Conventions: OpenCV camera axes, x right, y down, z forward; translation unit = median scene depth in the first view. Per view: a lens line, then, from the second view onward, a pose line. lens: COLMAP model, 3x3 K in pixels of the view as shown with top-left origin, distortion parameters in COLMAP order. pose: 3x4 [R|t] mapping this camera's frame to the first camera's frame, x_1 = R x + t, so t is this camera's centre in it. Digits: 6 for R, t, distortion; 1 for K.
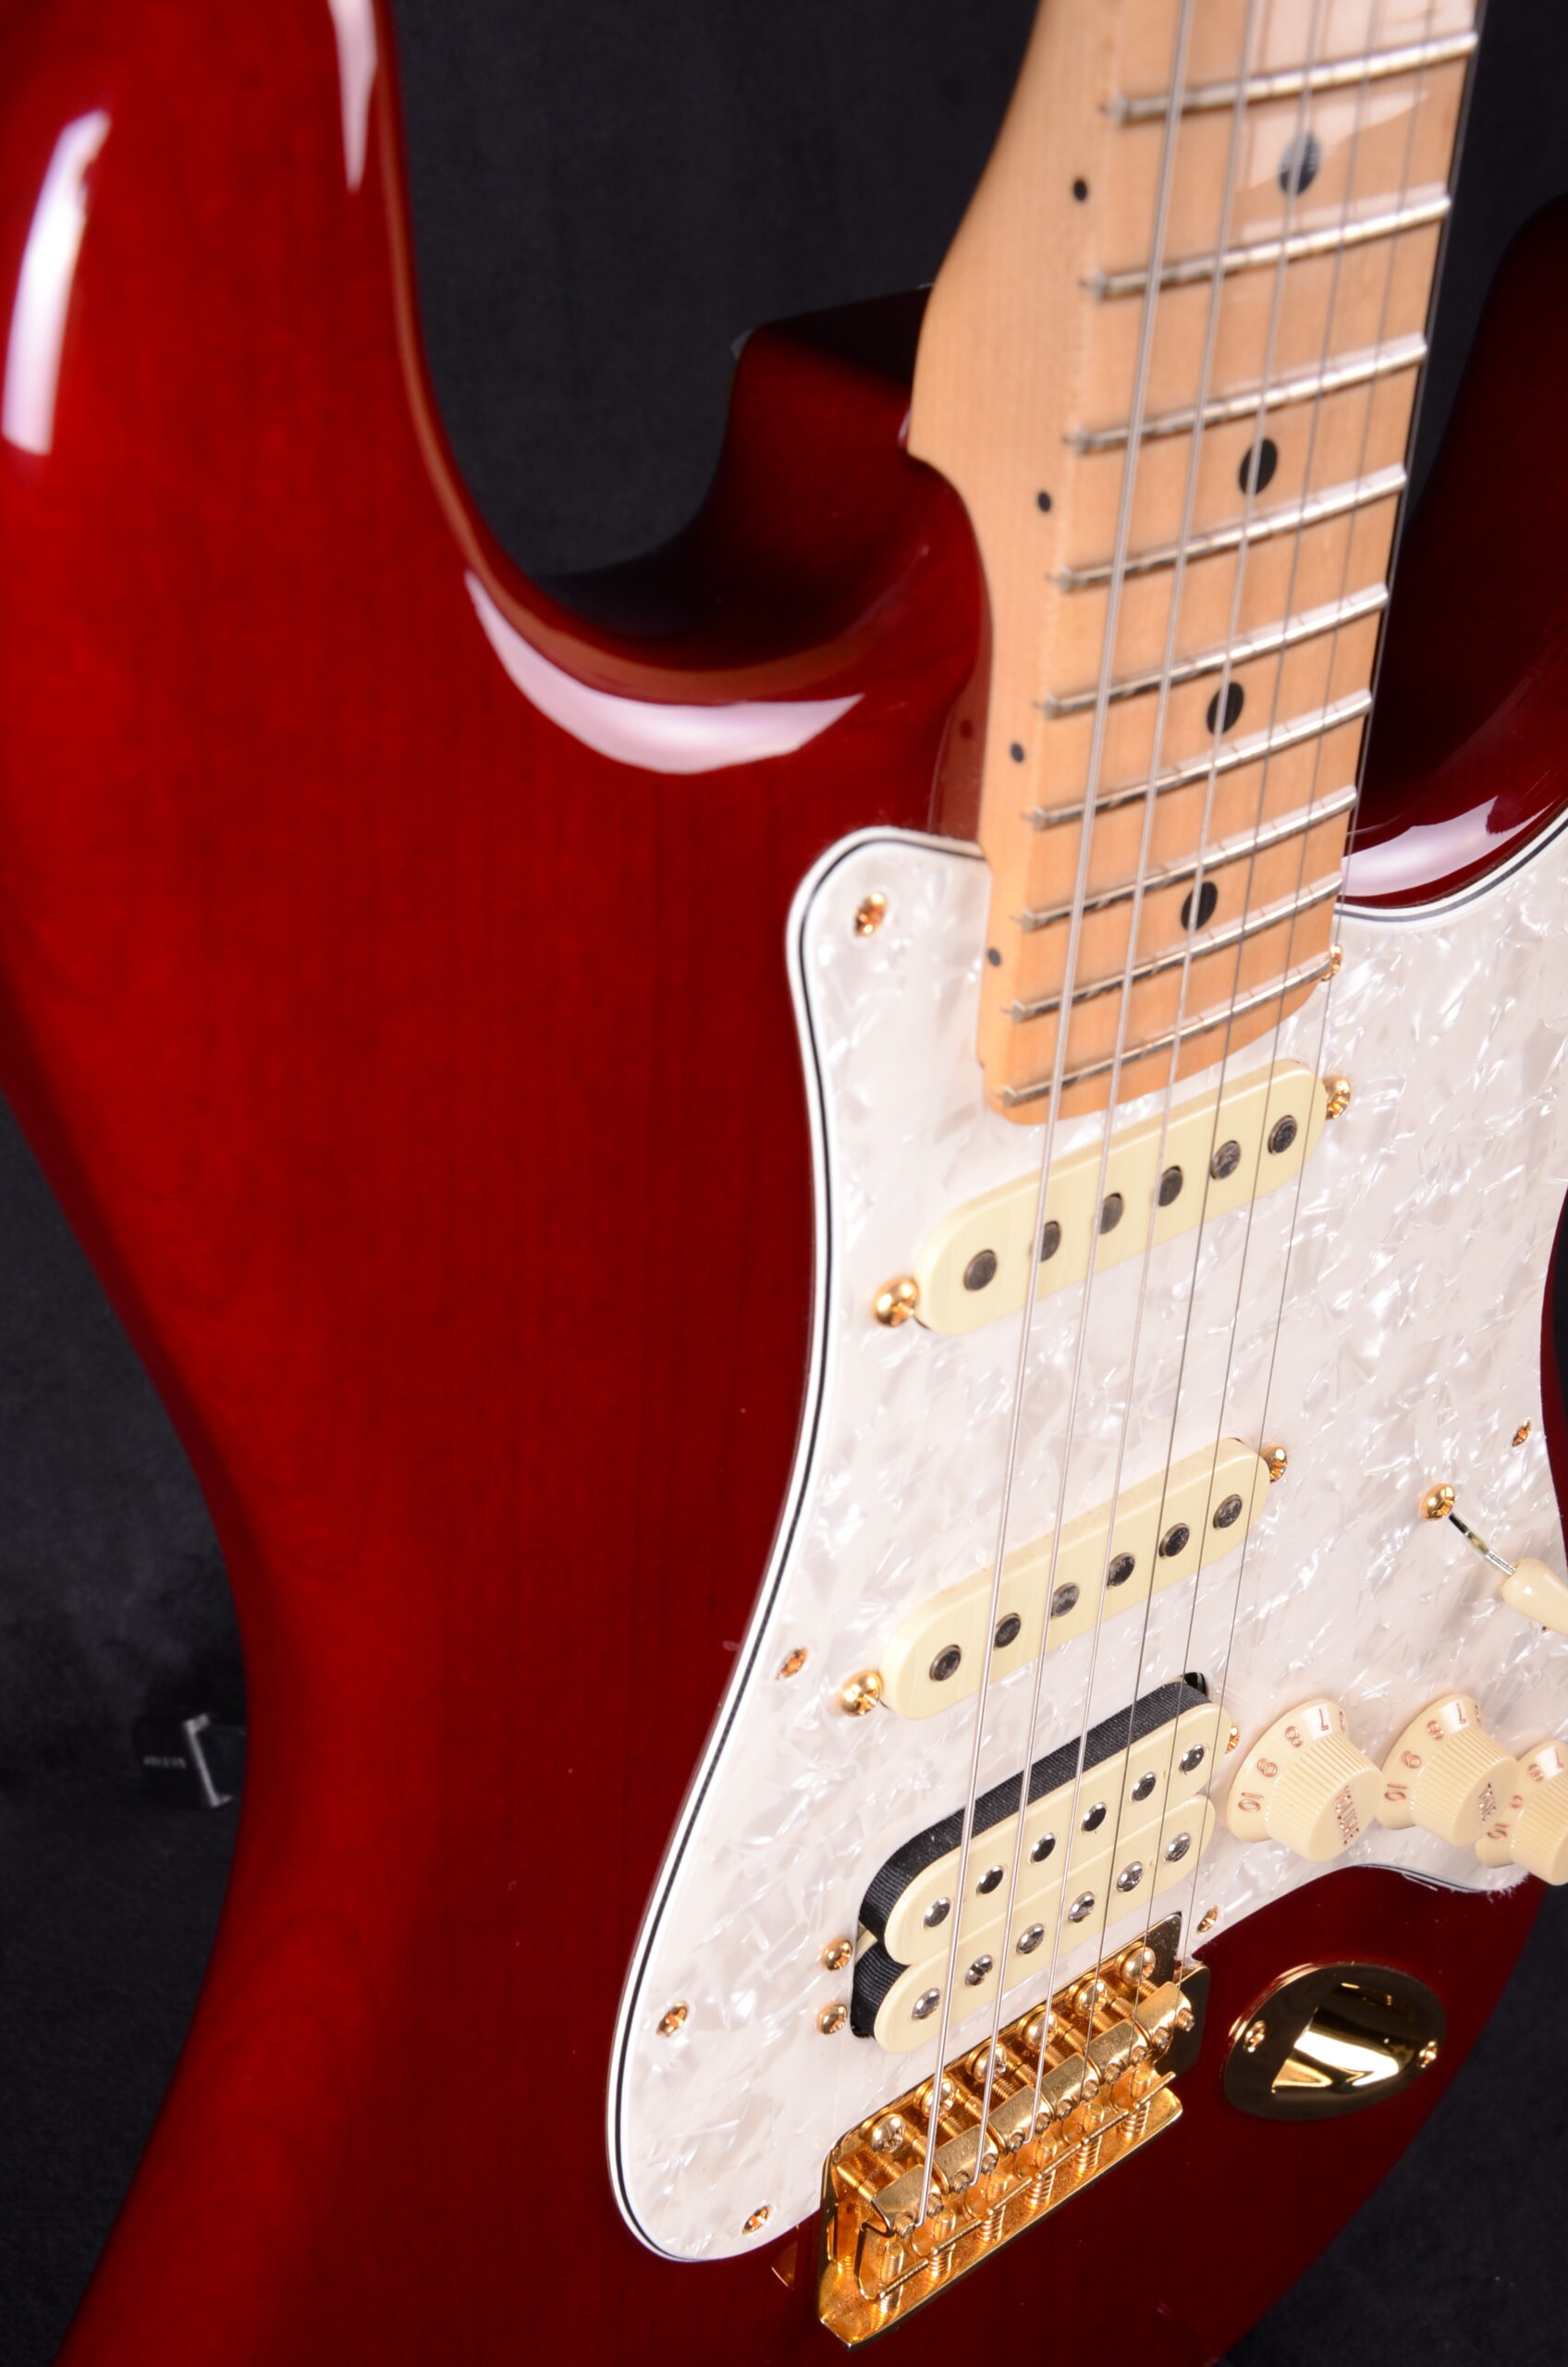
lens RADIAL K [[3195.1, 0, 787.2], [0, 3195.1, 1242.8], [0, 0, 1]] dist [0.097595, 0.000000]
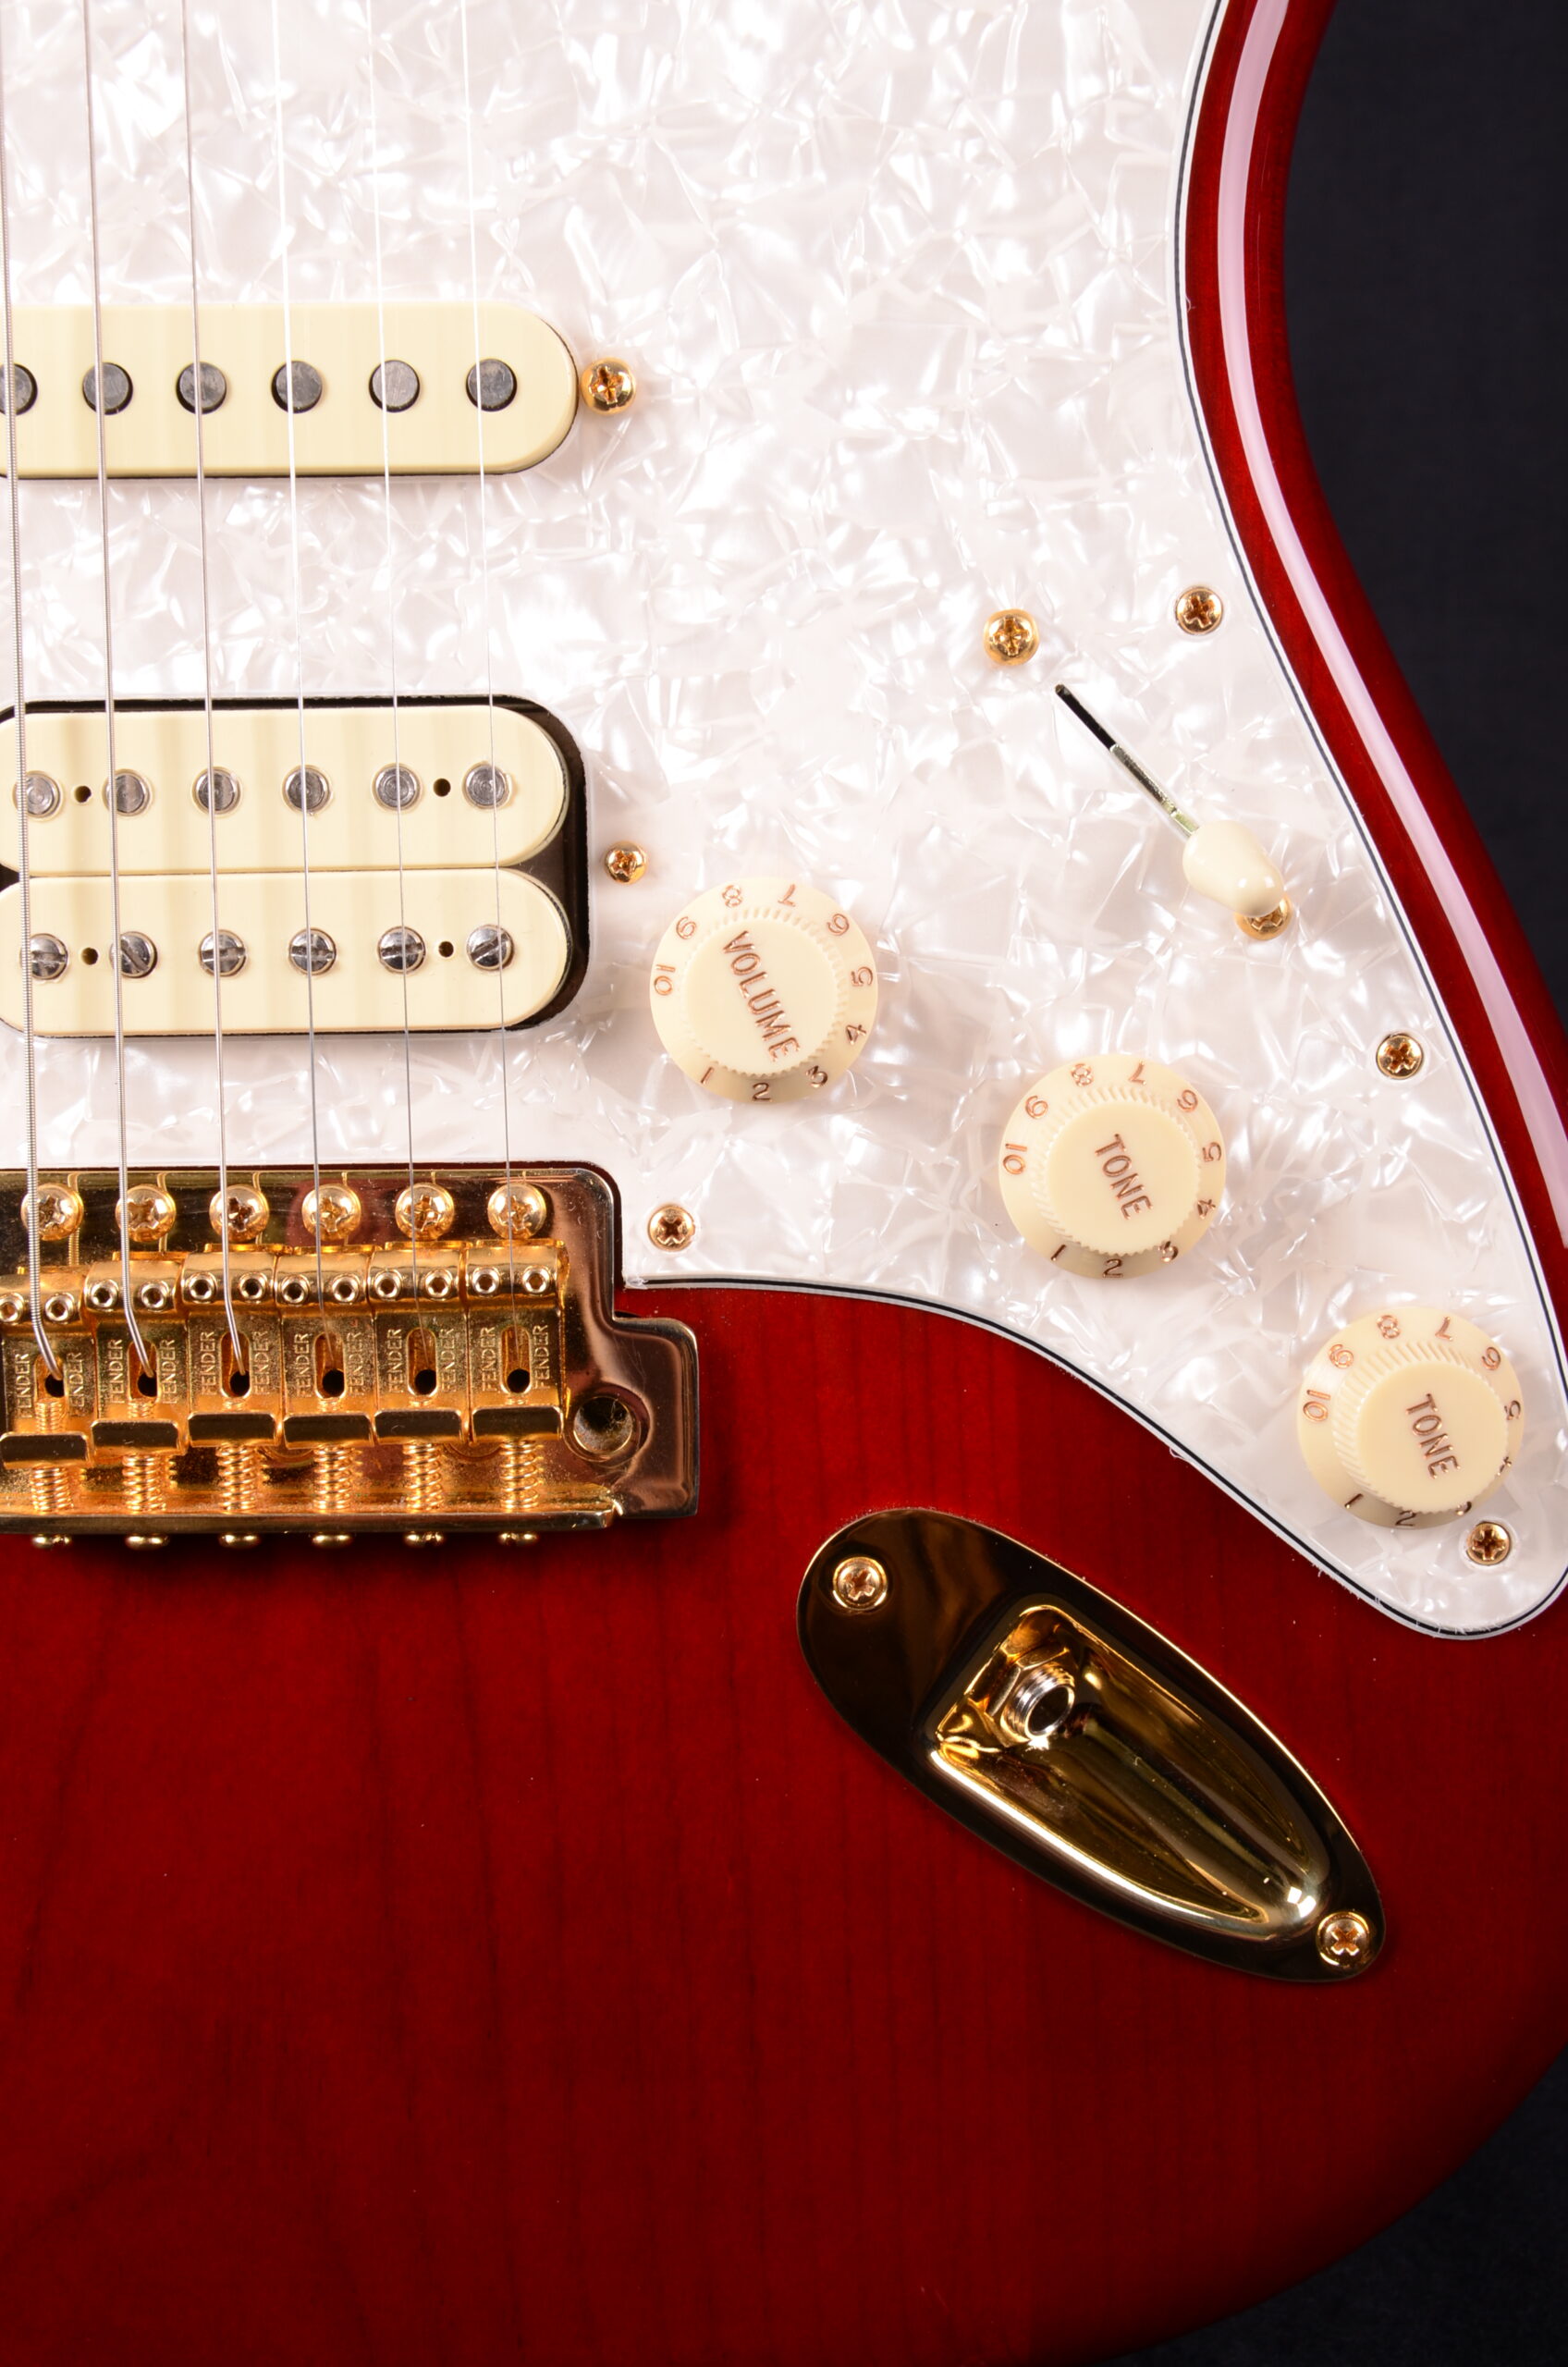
lens RADIAL K [[3287.9, 0, 779.7], [0, 3287.9, 1220.9], [0, 0, 1]] dist [0.051776, 0.000000]
pose [[0.747477, 0.006644, -0.664254, 0.895798], [-0.321213, 0.878890, -0.352667, 0.647087], [0.581463, 0.476978, 0.659085, 0.733287]]
